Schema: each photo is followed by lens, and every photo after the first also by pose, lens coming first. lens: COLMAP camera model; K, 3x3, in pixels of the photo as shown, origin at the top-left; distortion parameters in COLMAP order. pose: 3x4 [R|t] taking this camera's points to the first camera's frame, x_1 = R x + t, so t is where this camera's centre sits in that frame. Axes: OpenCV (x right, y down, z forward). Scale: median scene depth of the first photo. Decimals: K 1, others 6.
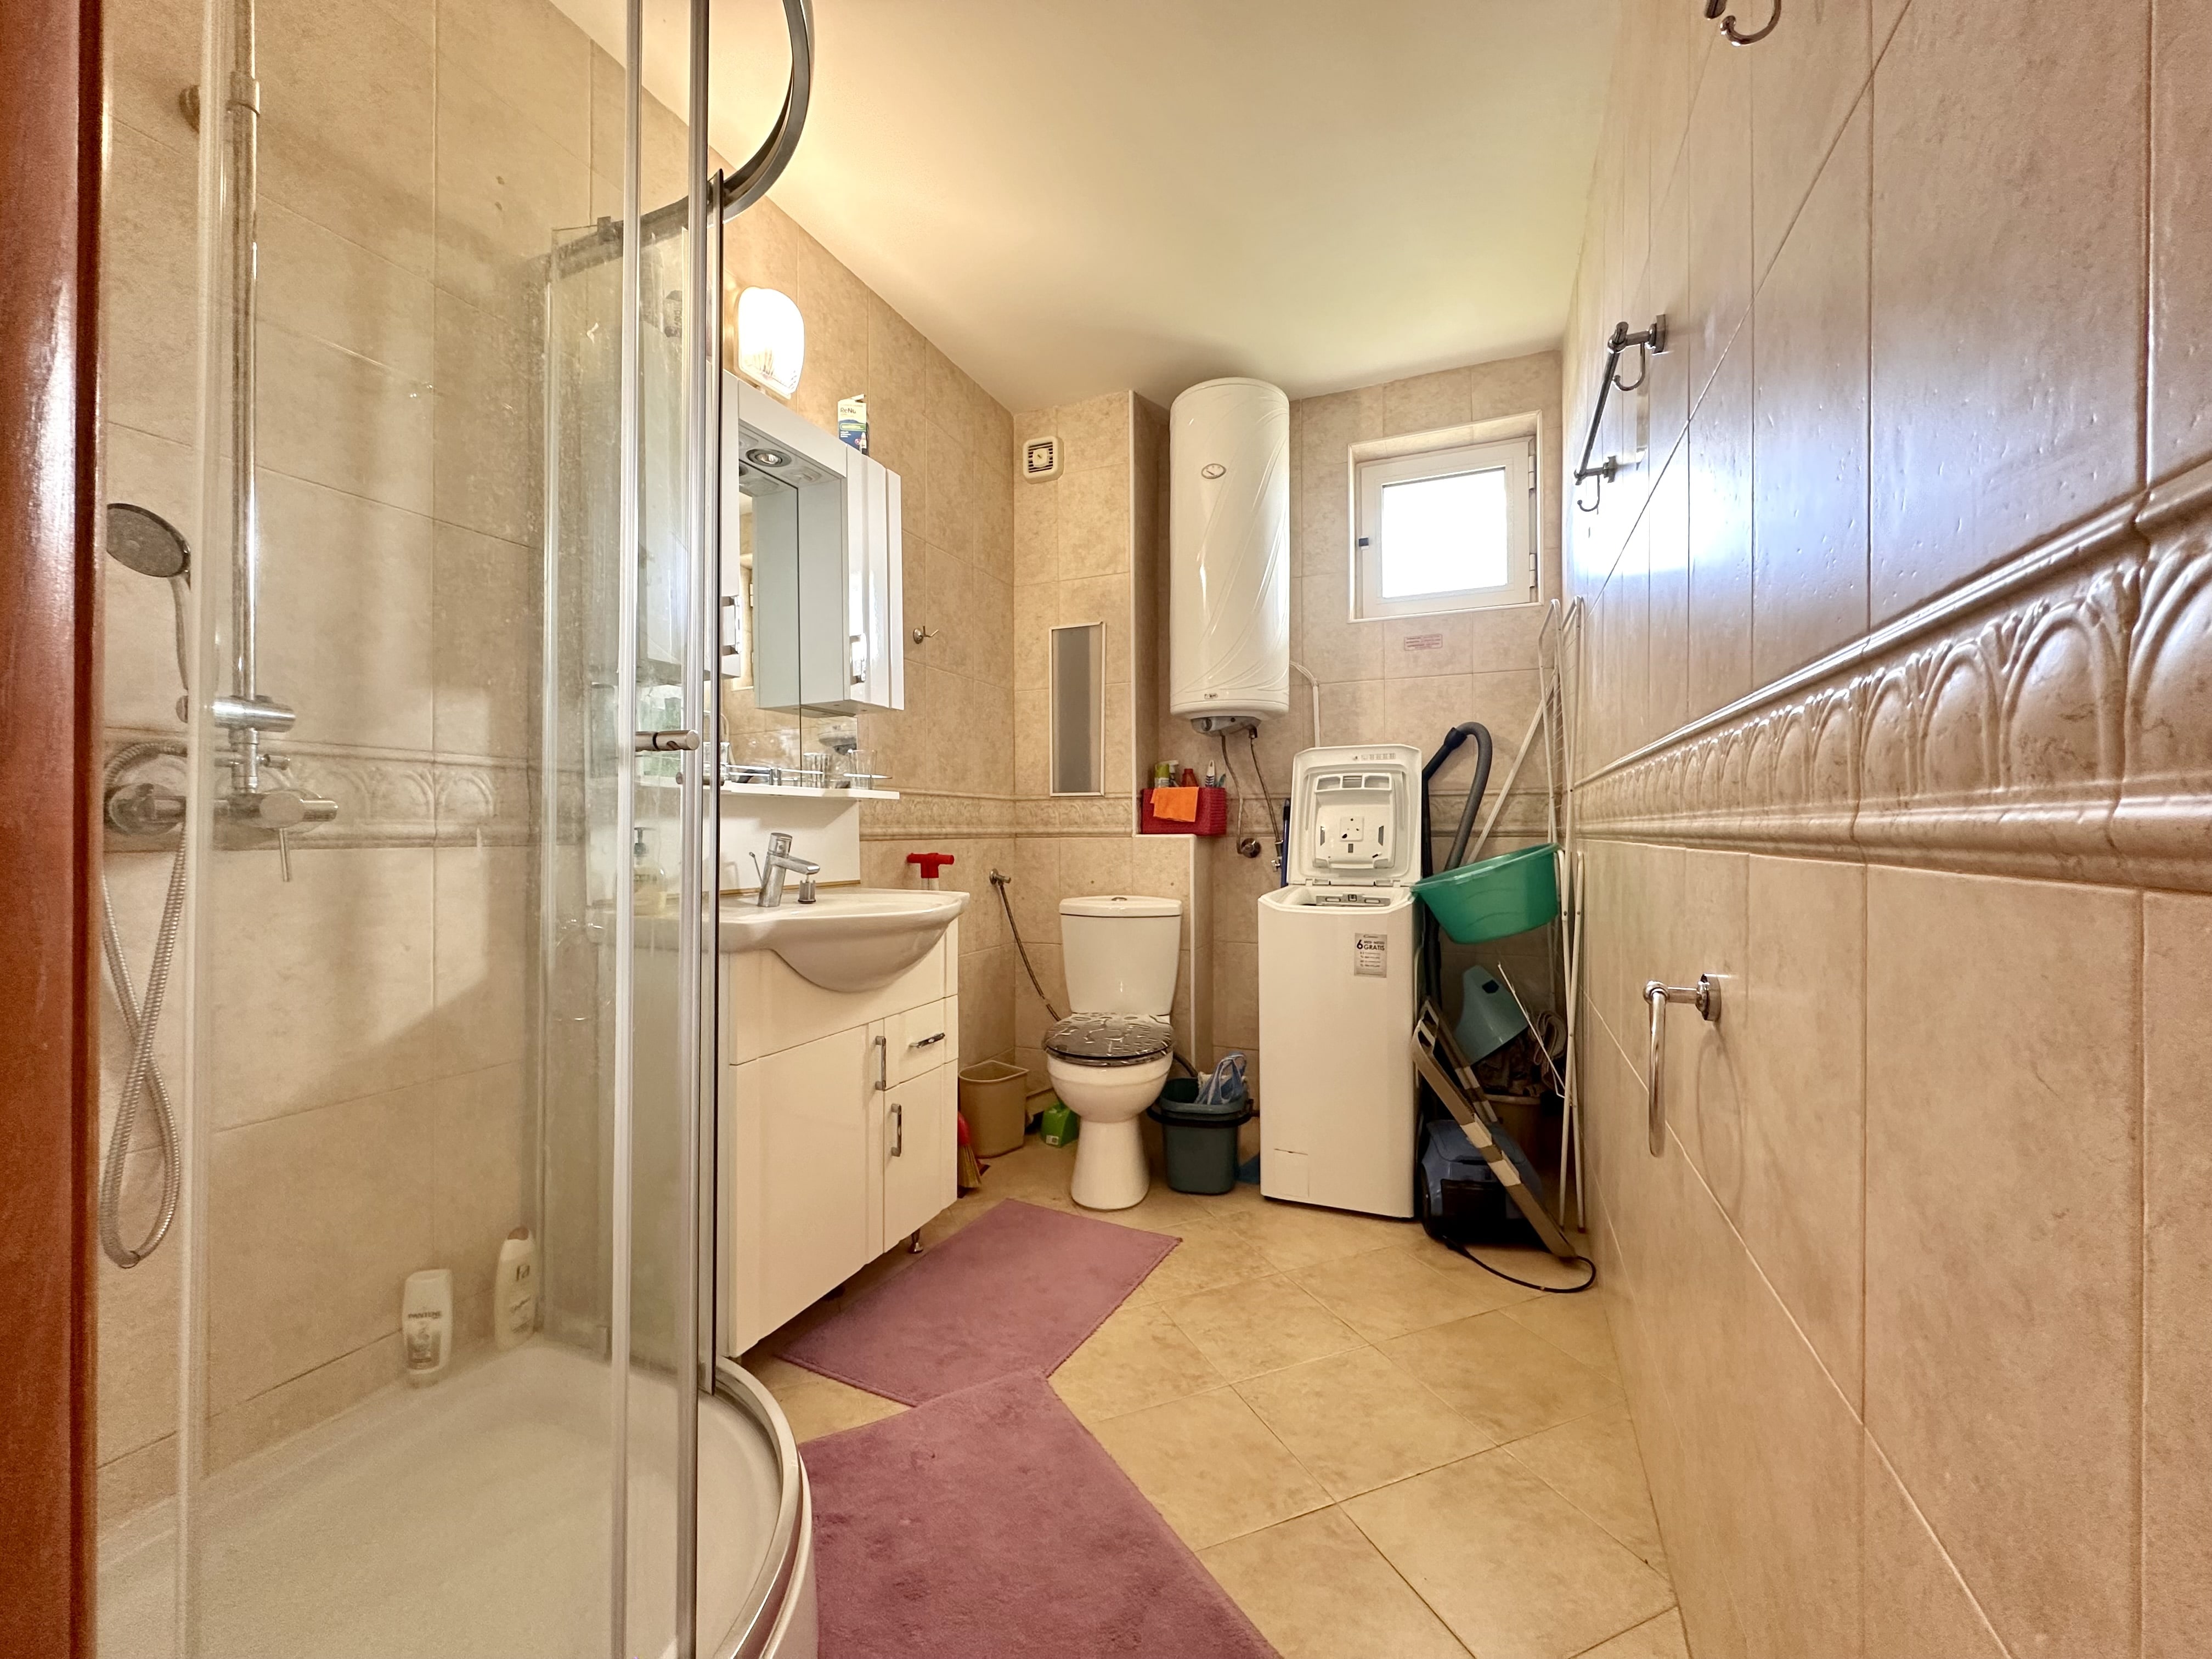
lens RADIAL K [[910.5, 0, 1100.0], [0, 910.5, 834.1], [0, 0, 1]] dist [0.002457, -0.000054]
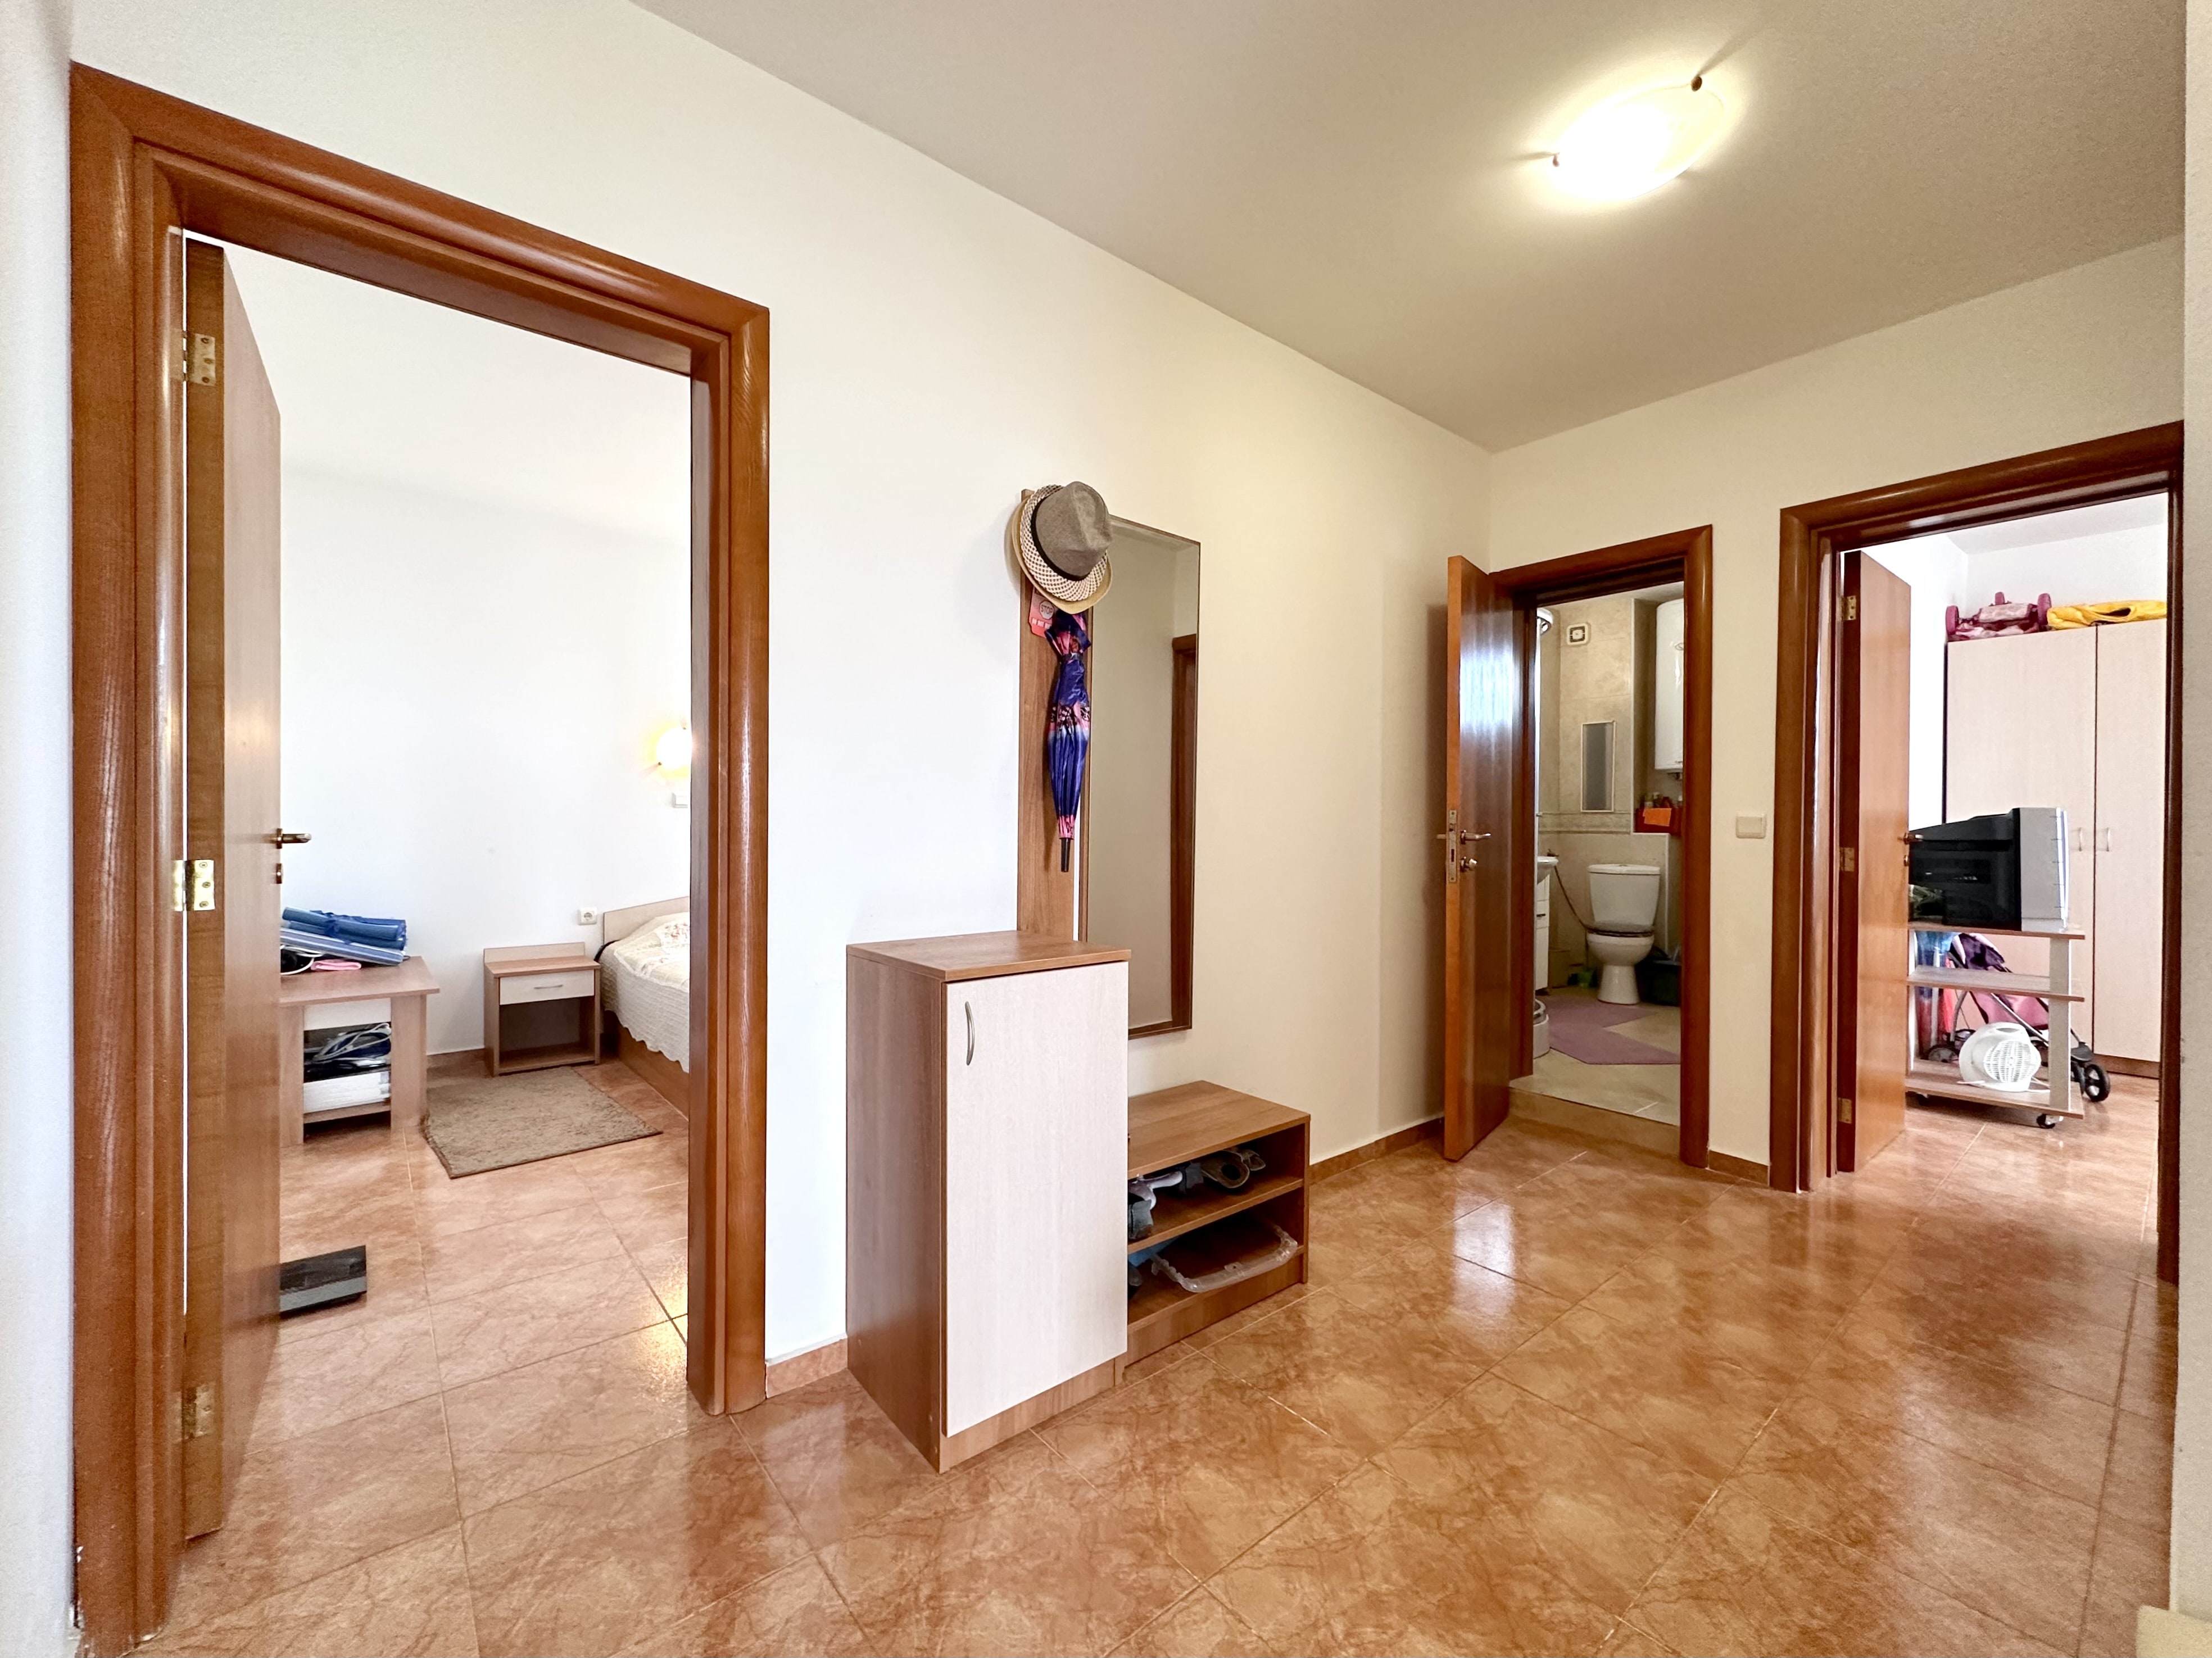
lens RADIAL K [[910.4, 0, 1100.0], [0, 910.4, 833.6], [0, 0, 1]] dist [0.002457, -0.000054]
pose [[0.895105, 0.012018, -0.445693, -0.109114], [-0.005491, 0.999858, 0.015933, -0.021995], [0.445822, -0.011815, 0.895044, -1.211095]]
